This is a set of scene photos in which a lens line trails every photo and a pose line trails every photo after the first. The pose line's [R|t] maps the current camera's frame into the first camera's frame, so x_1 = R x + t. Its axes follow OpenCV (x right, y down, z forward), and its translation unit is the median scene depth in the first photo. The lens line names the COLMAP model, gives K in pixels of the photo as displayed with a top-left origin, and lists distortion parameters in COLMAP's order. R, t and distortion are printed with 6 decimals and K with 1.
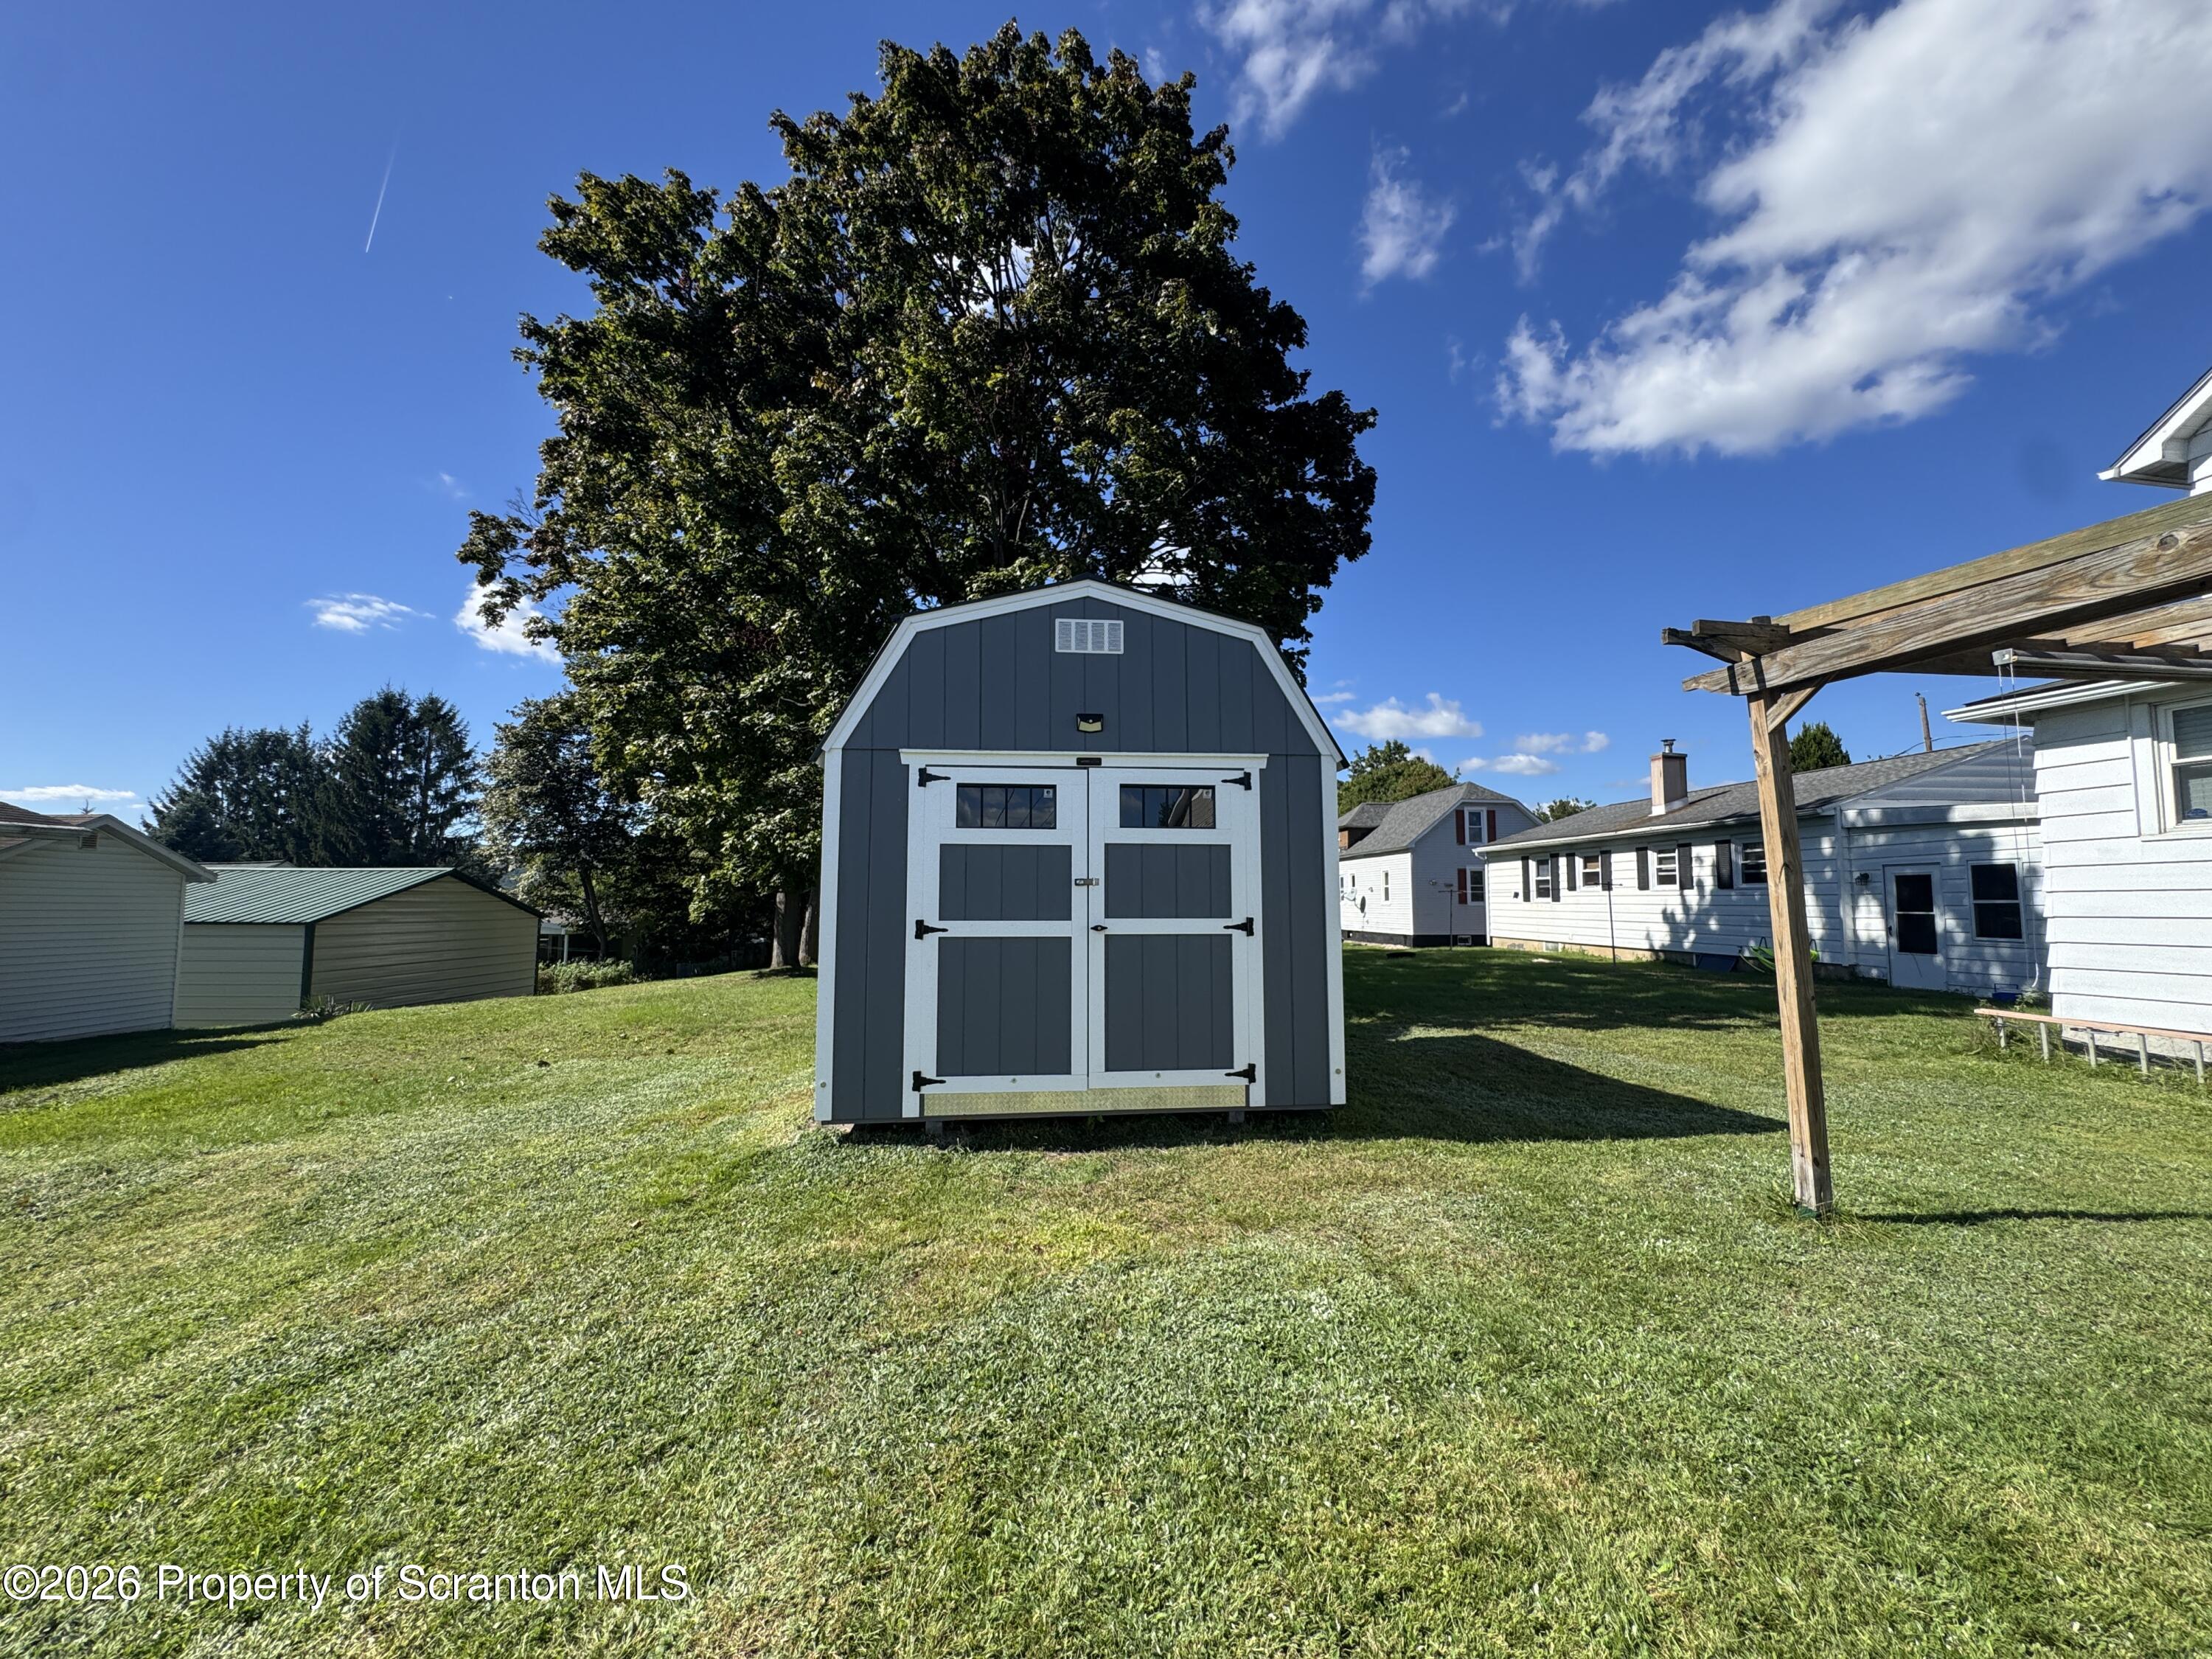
lens RADIAL K [[958.5, 0, 1105.6], [0, 958.5, 817.0], [0, 0, 1]] dist [0.003686, -0.000340]
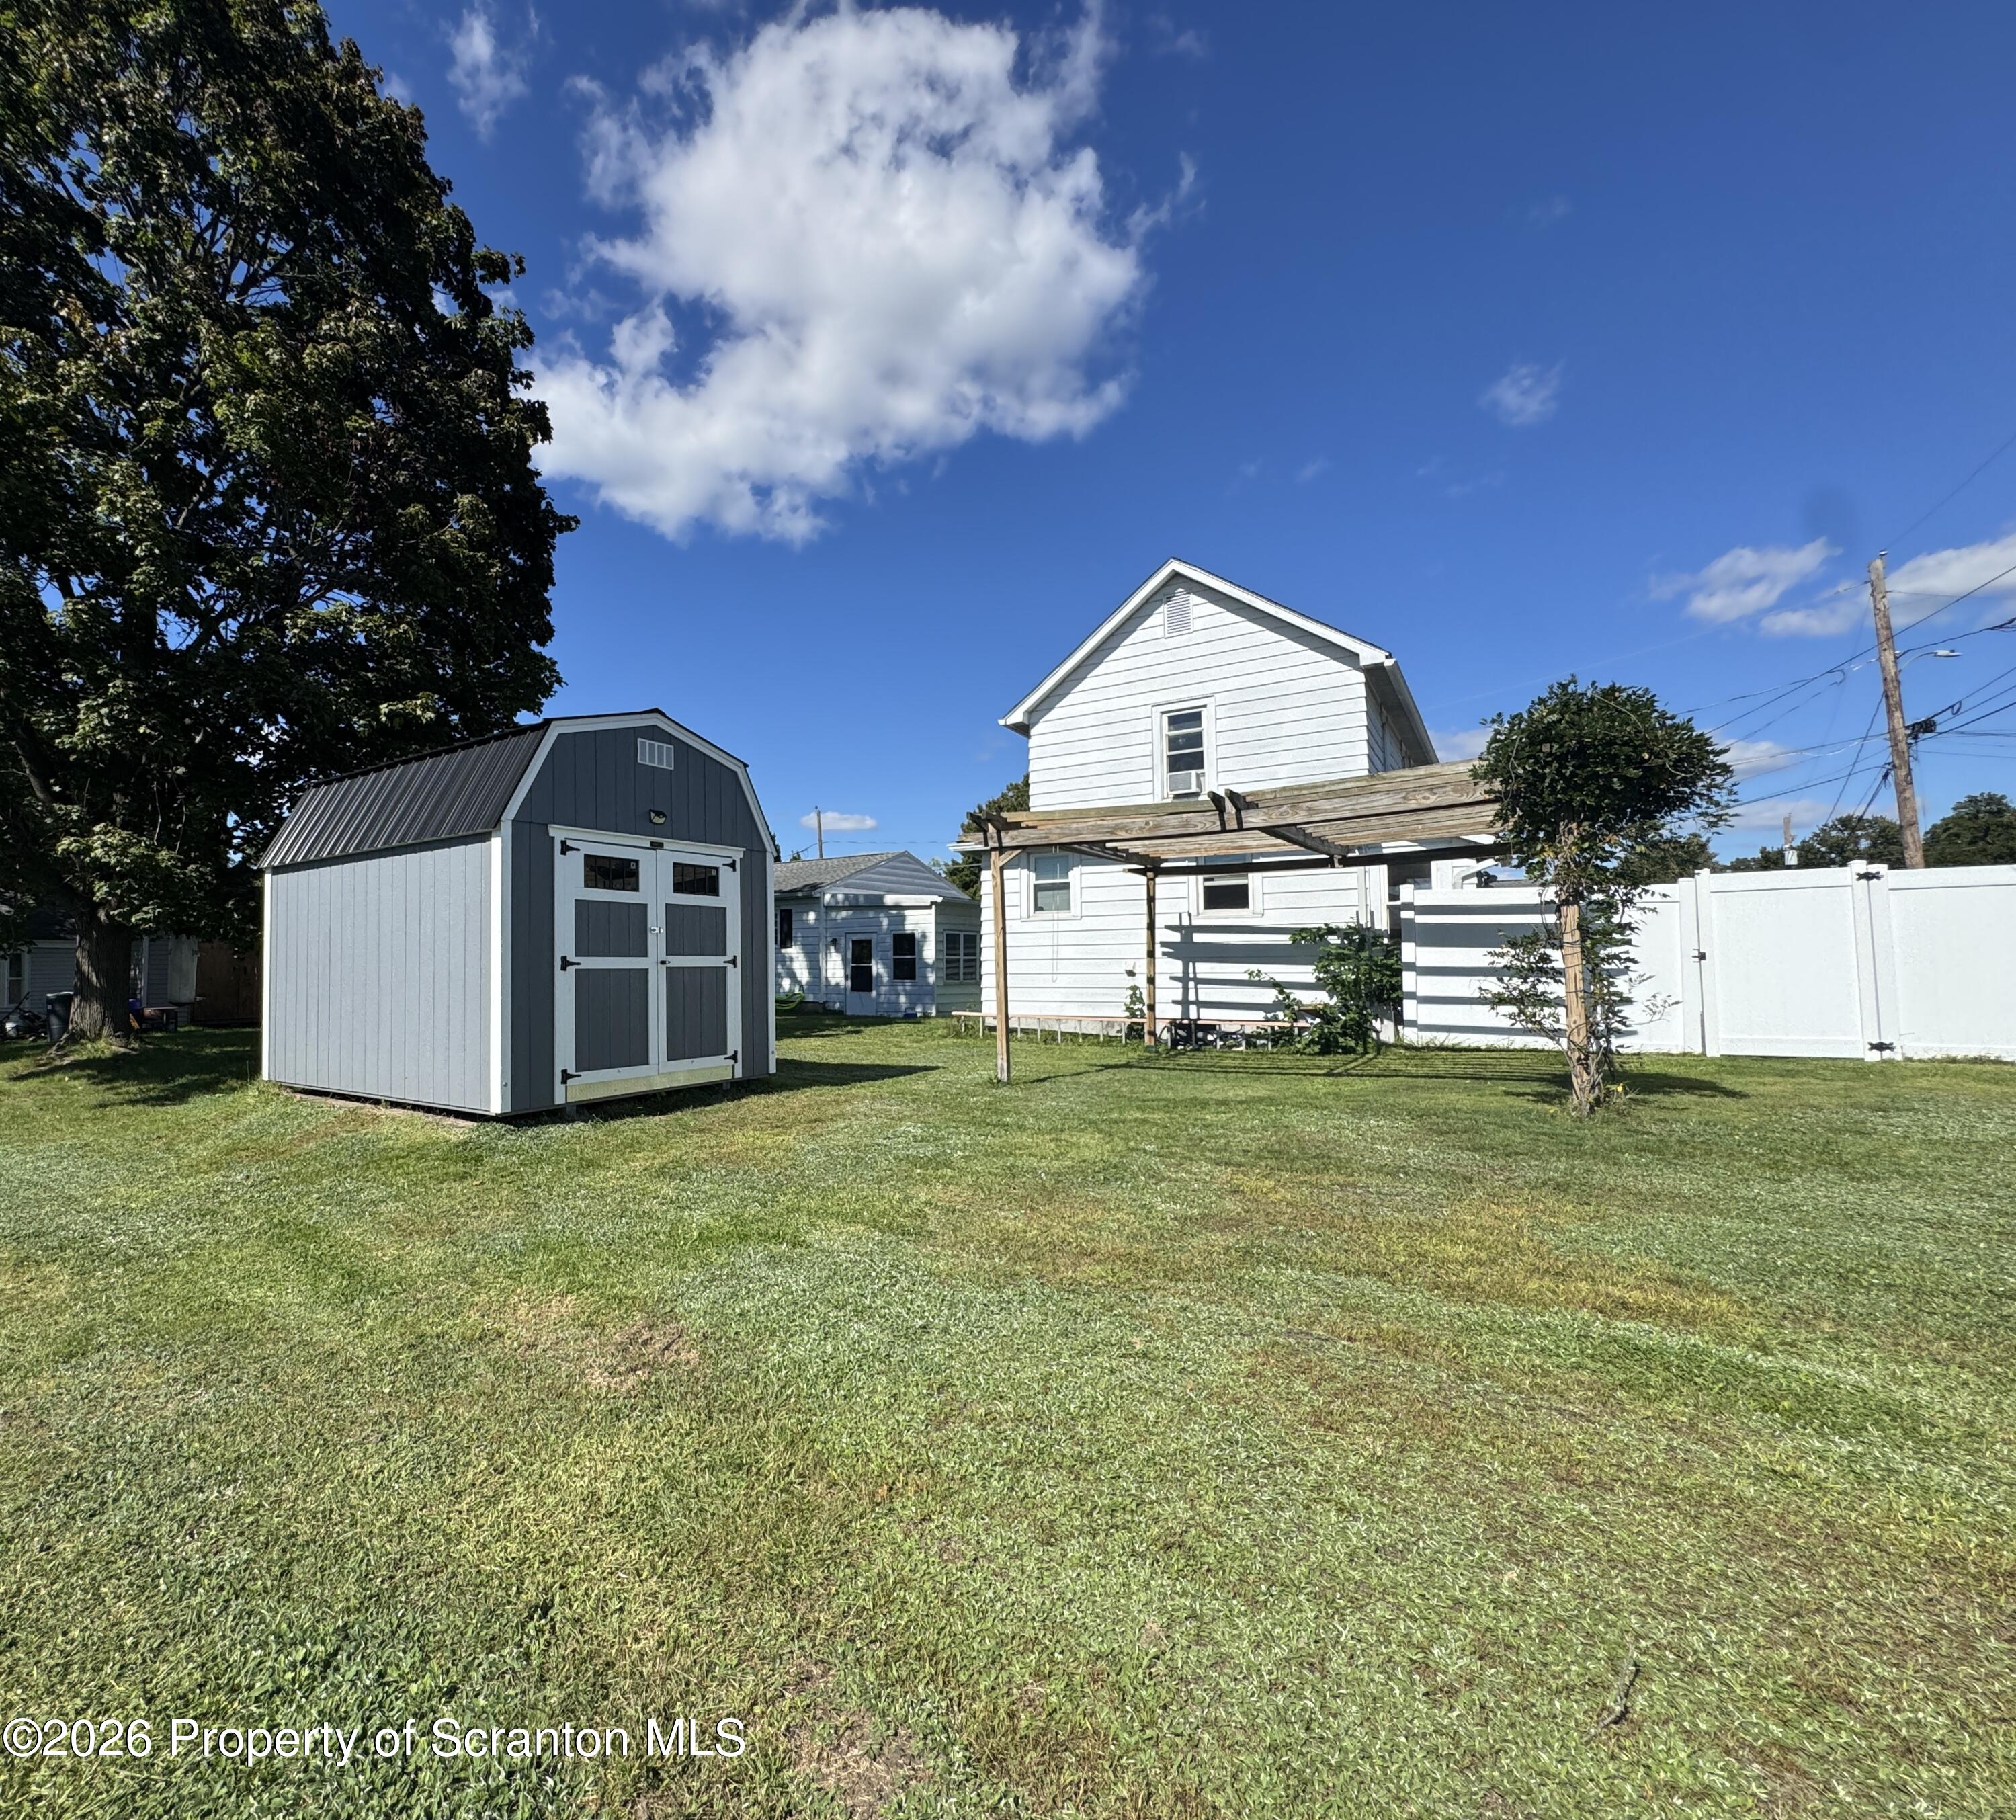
lens RADIAL K [[879.3, 0, 1005.0], [0, 879.3, 918.2], [0, 0, 1]] dist [-0.003887, -0.000564]
pose [[0.623393, 0.030463, 0.781315, -0.684518], [-0.061530, 0.998053, 0.010180, 0.004885], [-0.779484, -0.054420, 0.624053, -0.201190]]
